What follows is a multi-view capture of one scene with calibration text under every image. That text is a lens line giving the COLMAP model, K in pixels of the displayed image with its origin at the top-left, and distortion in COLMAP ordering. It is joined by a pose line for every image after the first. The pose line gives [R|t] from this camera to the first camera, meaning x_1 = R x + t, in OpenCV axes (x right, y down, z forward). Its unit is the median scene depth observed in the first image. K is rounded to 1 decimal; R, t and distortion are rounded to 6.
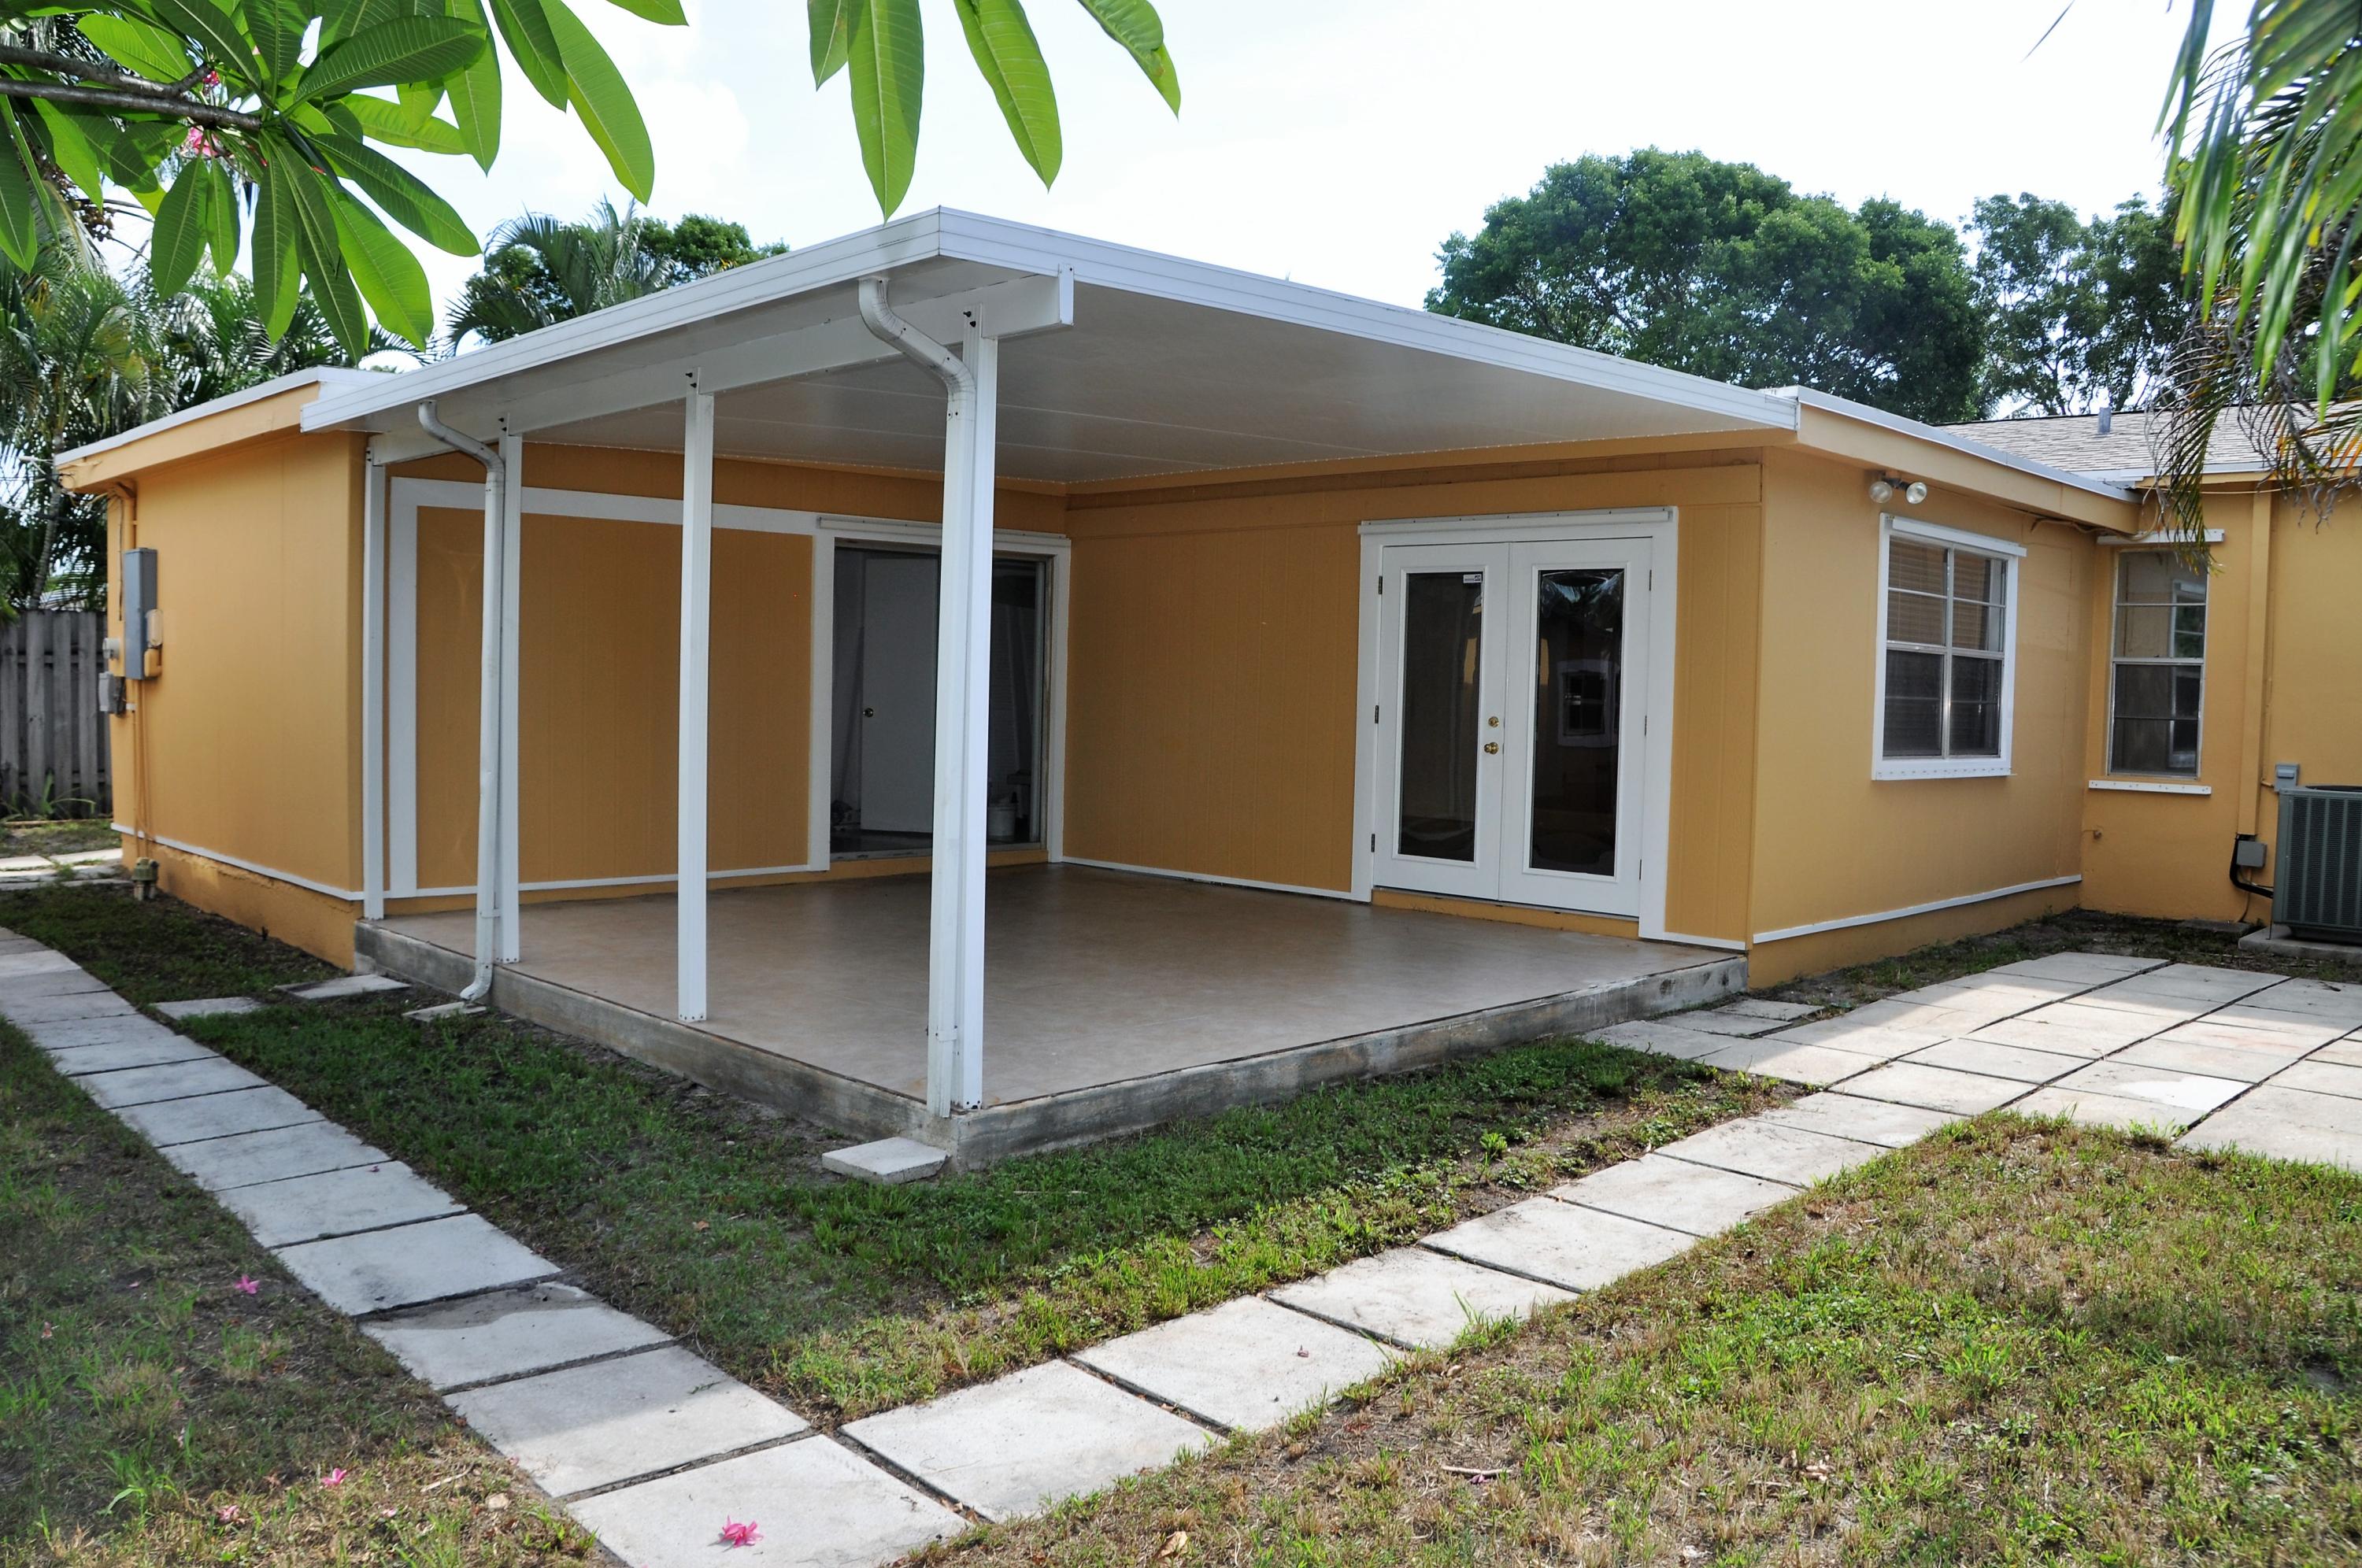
lens RADIAL K [[1843.7, 0, 1161.6], [0, 1843.7, 803.2], [0, 0, 1]] dist [-0.181769, 0.119985]
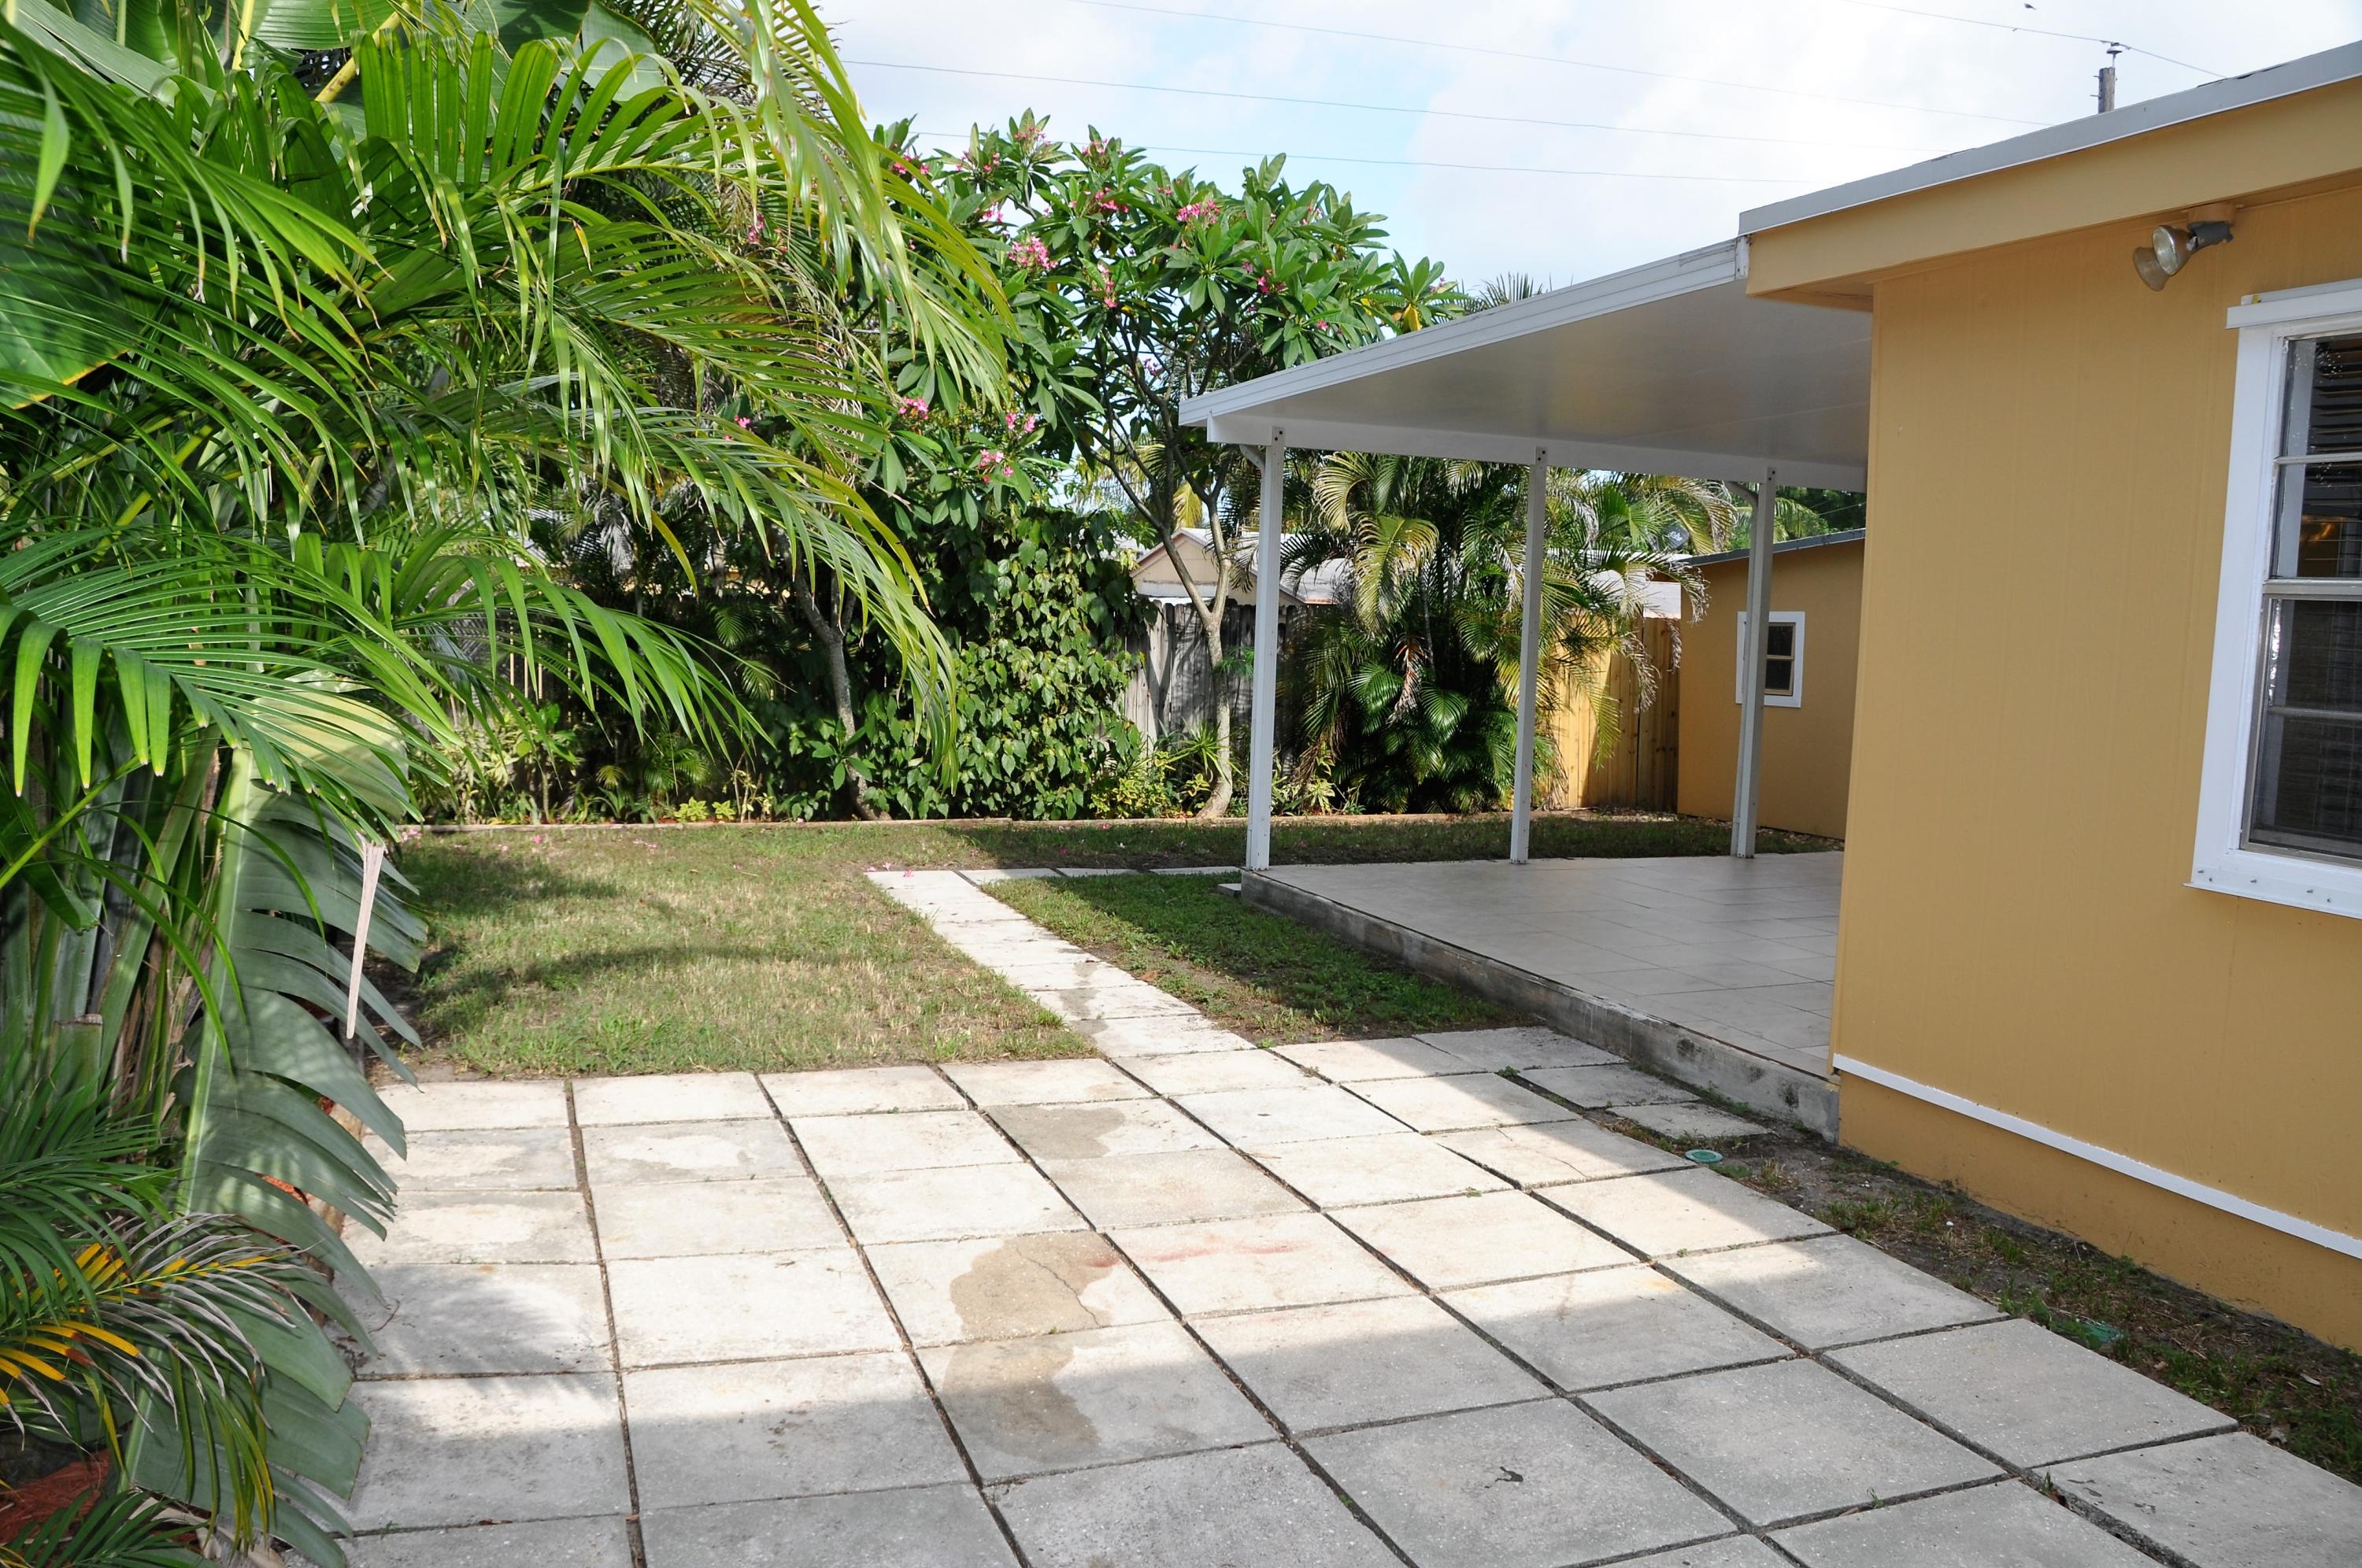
lens RADIAL K [[1843.7, 0, 1165.8], [0, 1843.7, 790.2], [0, 0, 1]] dist [-0.181769, 0.119985]
pose [[-0.401482, 0.060701, -0.913853, 1.596865], [-0.101749, 0.988668, 0.110372, -0.105677], [0.910197, 0.137296, -0.390756, 1.624806]]
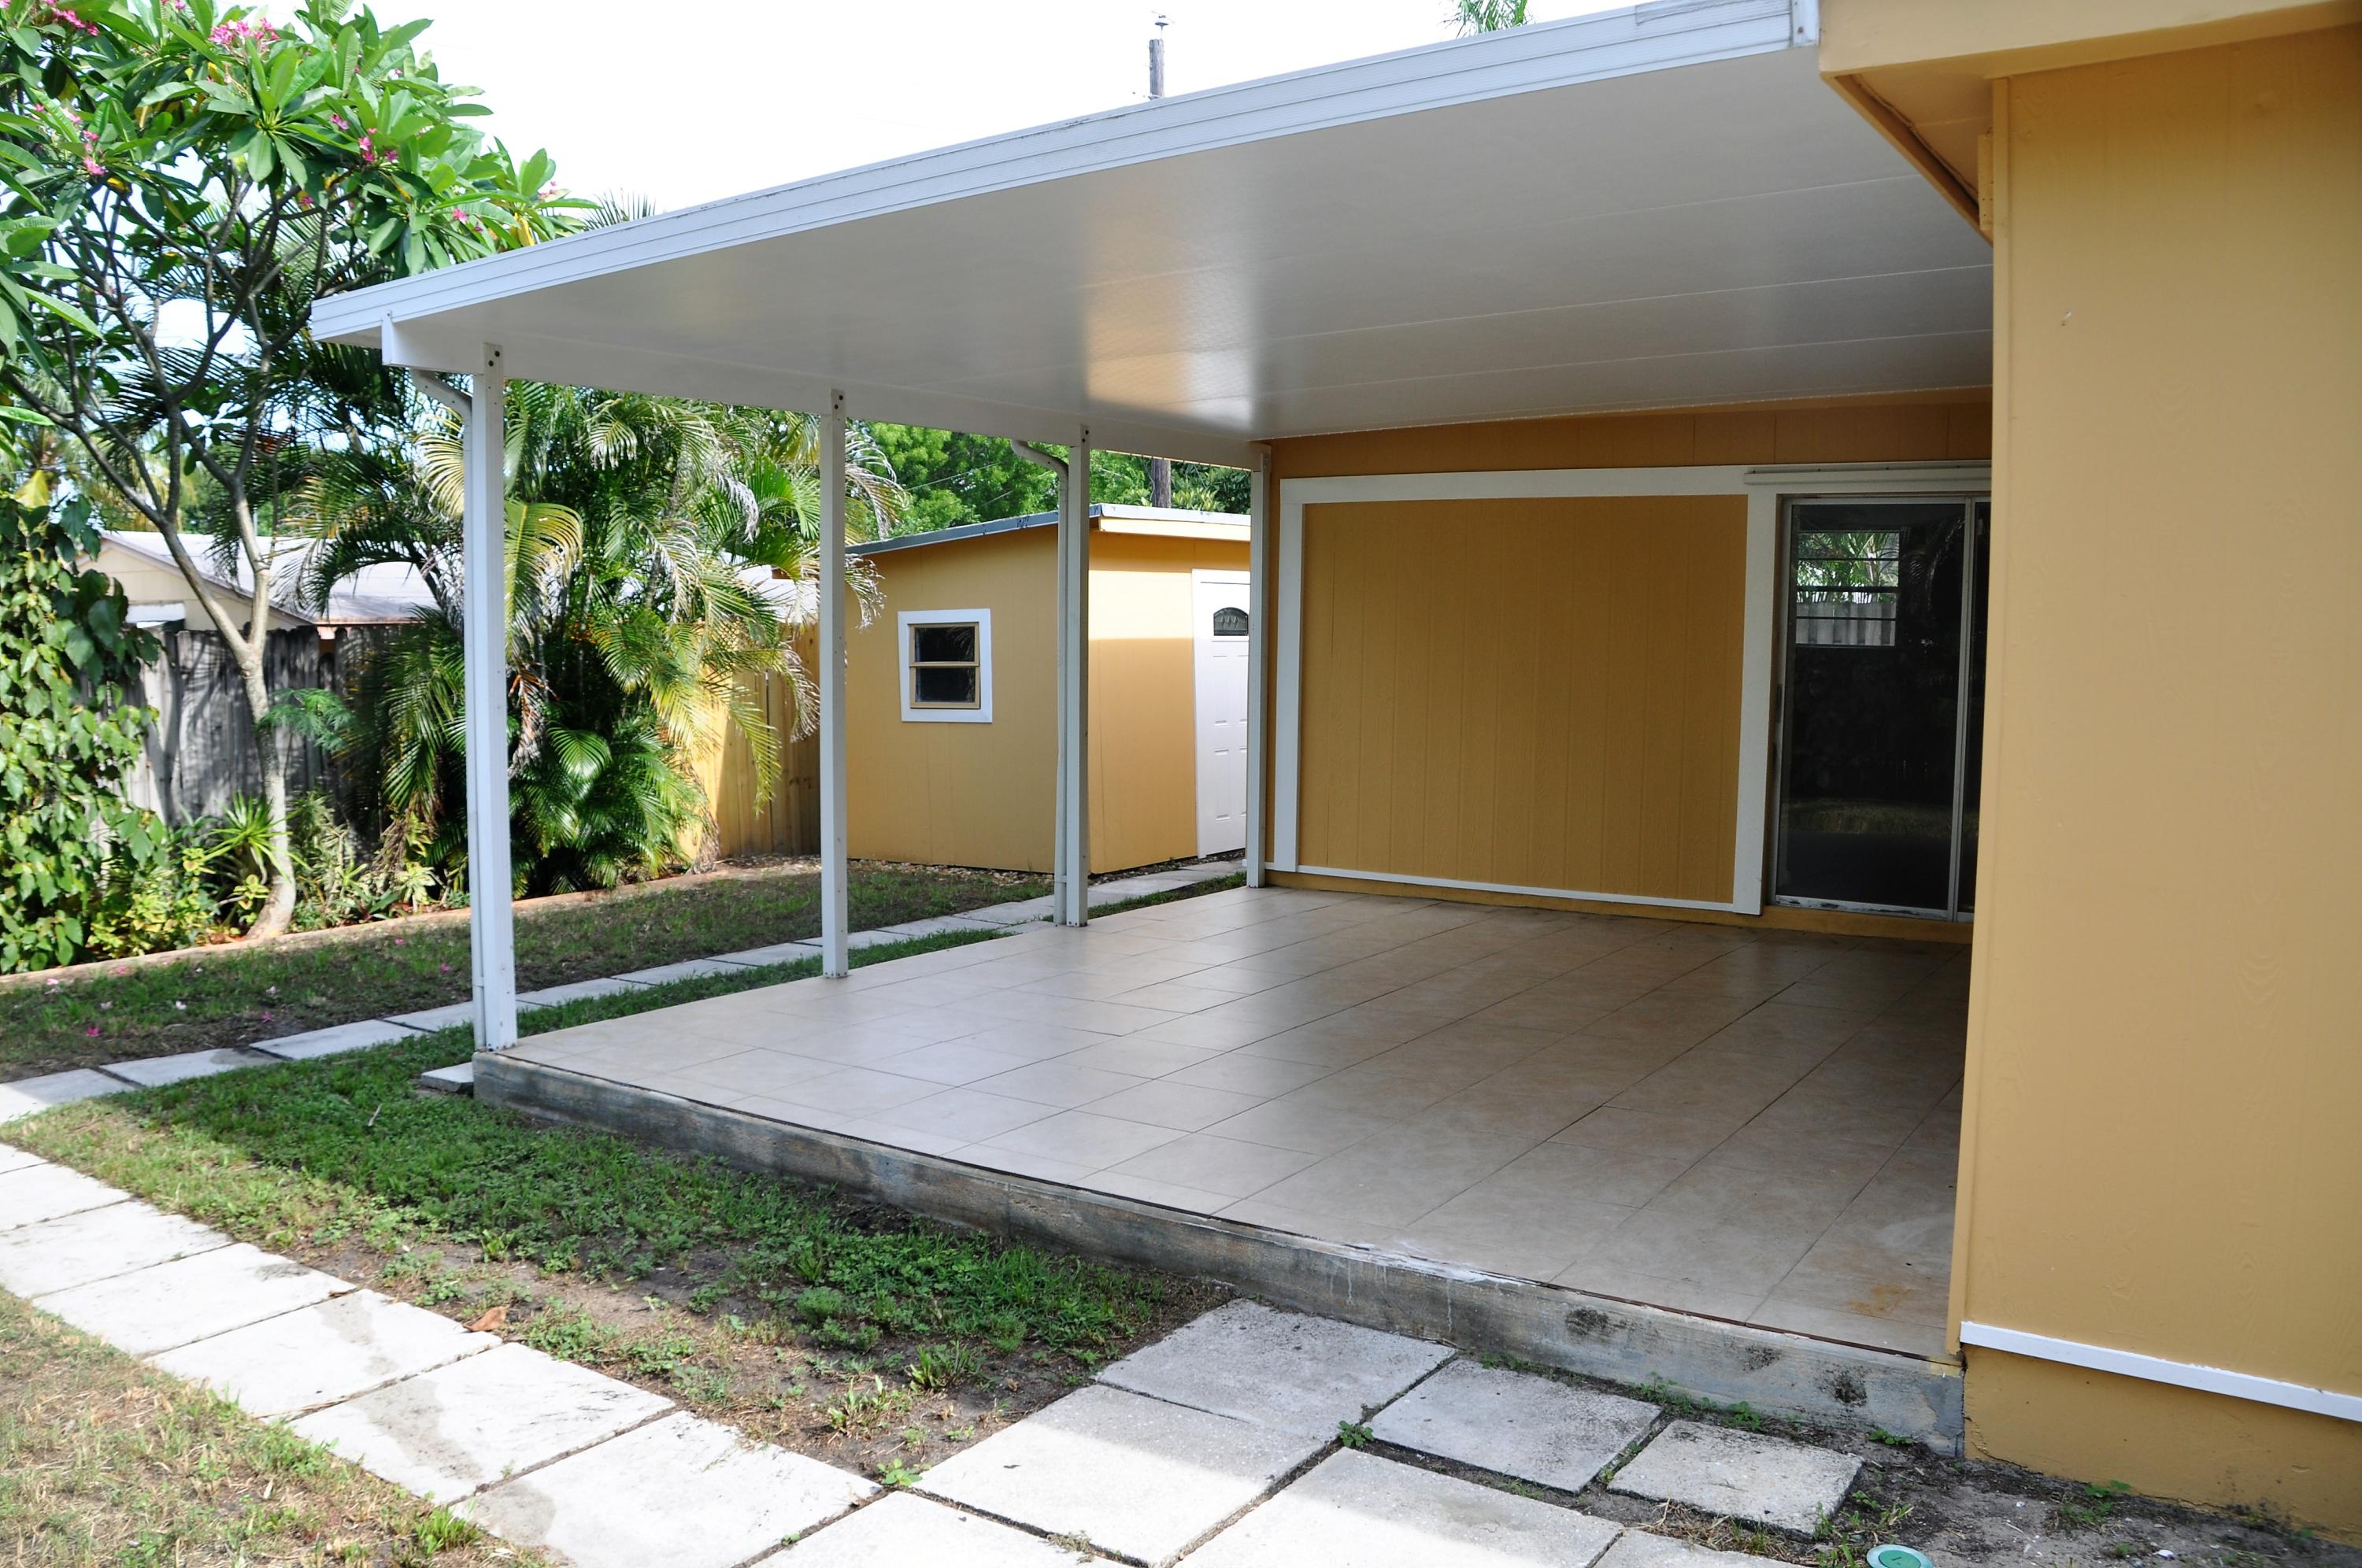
lens RADIAL K [[1843.7, 0, 1174.8], [0, 1843.7, 798.5], [0, 0, 1]] dist [-0.181769, 0.119985]
pose [[0.195899, 0.073226, -0.977886, 1.067038], [-0.067847, 0.995831, 0.060978, -0.088408], [0.978274, 0.054401, 0.200051, 1.183108]]
